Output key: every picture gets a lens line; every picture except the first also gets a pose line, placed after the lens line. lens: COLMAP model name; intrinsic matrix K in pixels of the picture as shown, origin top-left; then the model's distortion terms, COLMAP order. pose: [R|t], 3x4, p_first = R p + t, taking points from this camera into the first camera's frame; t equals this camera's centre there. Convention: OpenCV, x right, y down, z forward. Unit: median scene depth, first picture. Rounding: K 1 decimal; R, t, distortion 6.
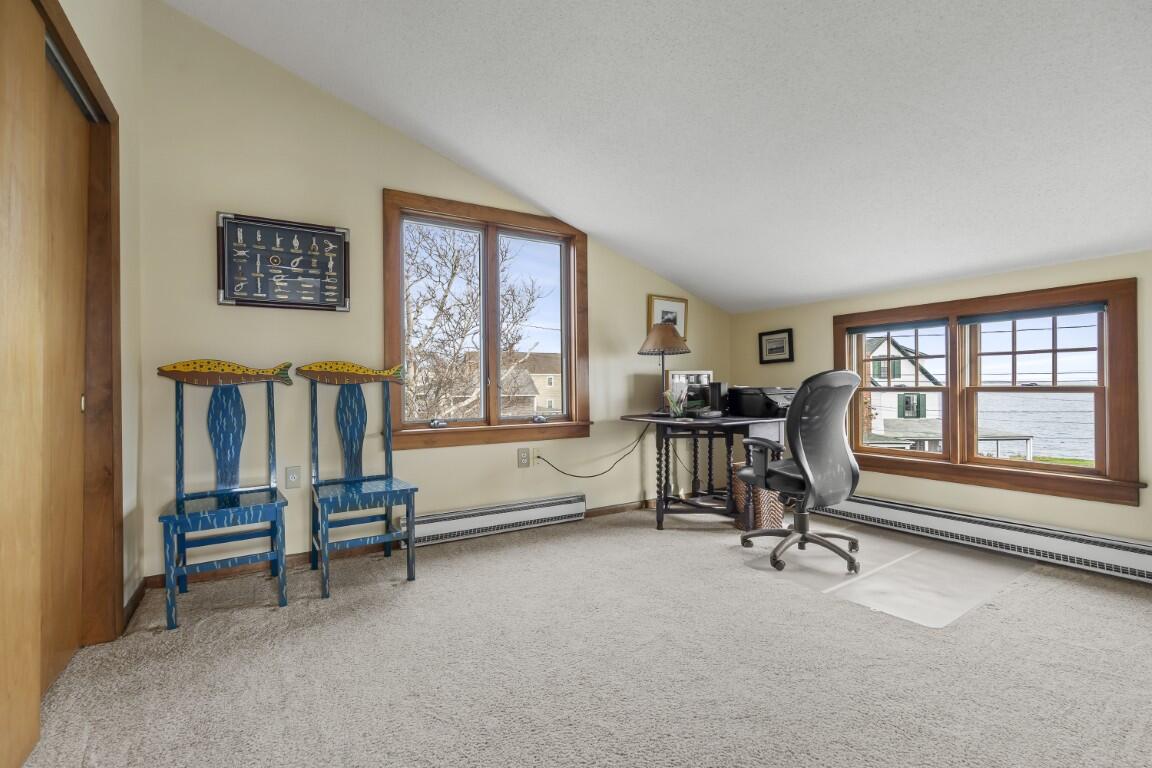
lens RADIAL K [[511.9, 0, 570.9], [0, 511.9, 389.0], [0, 0, 1]] dist [-0.014228, -0.000479]
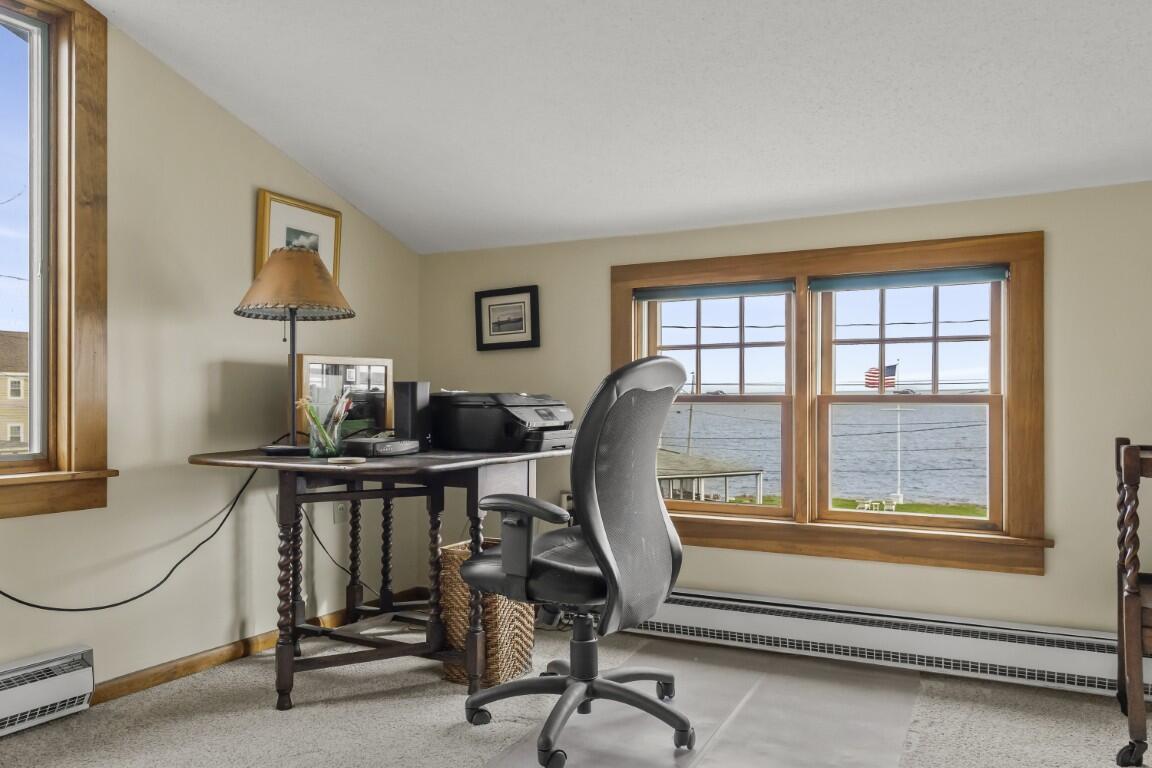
lens RADIAL K [[861.1, 0, 574.0], [0, 861.1, 396.3], [0, 0, 1]] dist [0.005724, -0.003315]
pose [[0.861231, 0.013034, 0.508046, 0.007128], [-0.006960, 0.999880, -0.013854, 0.011914], [-0.508165, 0.008395, 0.861219, 0.227964]]
